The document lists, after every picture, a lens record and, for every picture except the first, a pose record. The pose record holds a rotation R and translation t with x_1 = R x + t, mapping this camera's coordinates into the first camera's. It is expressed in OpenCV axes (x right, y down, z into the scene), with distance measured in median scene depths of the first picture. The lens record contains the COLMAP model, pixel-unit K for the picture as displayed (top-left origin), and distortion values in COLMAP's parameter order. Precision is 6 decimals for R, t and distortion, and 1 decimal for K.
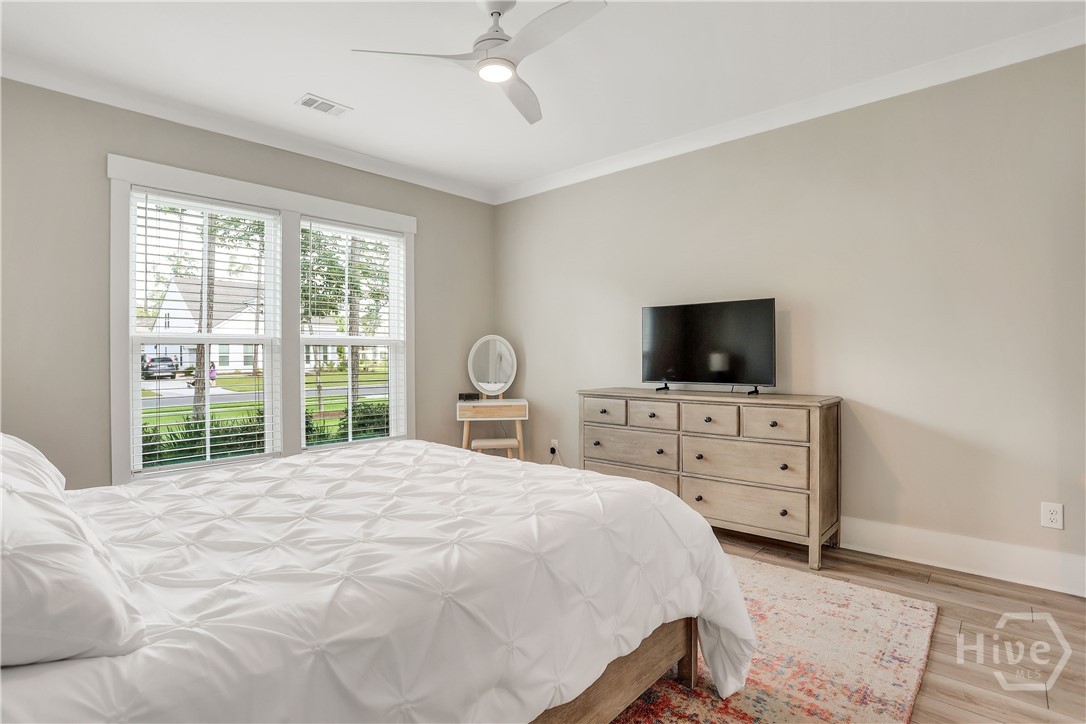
lens RADIAL K [[540.7, 0, 542.5], [0, 540.7, 358.3], [0, 0, 1]] dist [-0.051011, 0.019442]
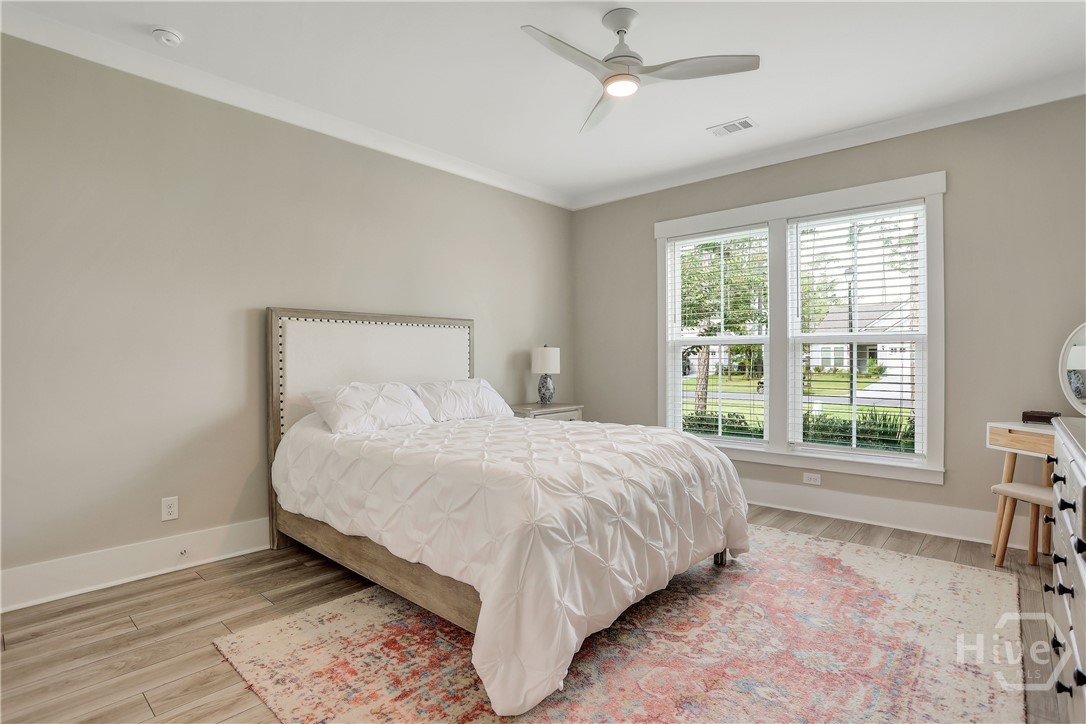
lens RADIAL K [[540.7, 0, 544.0], [0, 540.7, 361.7], [0, 0, 1]] dist [-0.051011, 0.019442]
pose [[0.015526, 0.013858, -0.999783, 0.608801], [-0.000512, 0.999904, 0.013852, -0.003358], [0.999879, 0.000297, 0.015531, 0.515557]]
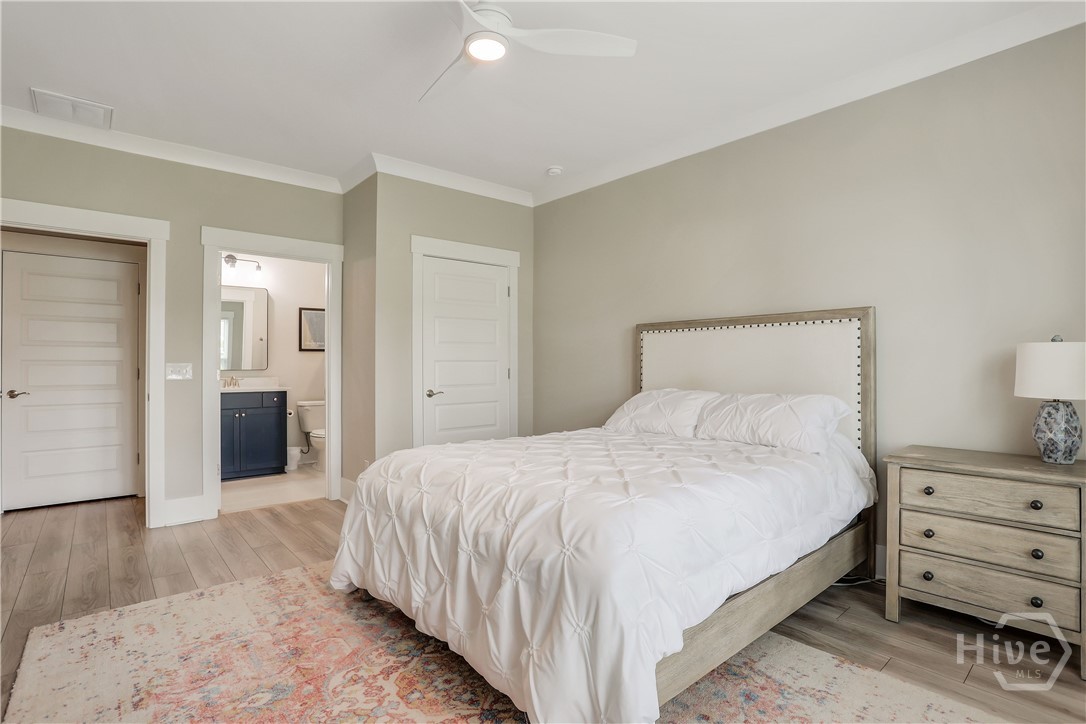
lens RADIAL K [[540.7, 0, 543.1], [0, 540.7, 361.8], [0, 0, 1]] dist [-0.051011, 0.019442]
pose [[-0.992662, 0.007781, 0.120675, -0.180246], [0.007426, 0.999967, -0.003385, -0.001034], [-0.120697, -0.002464, -0.992686, 1.172146]]
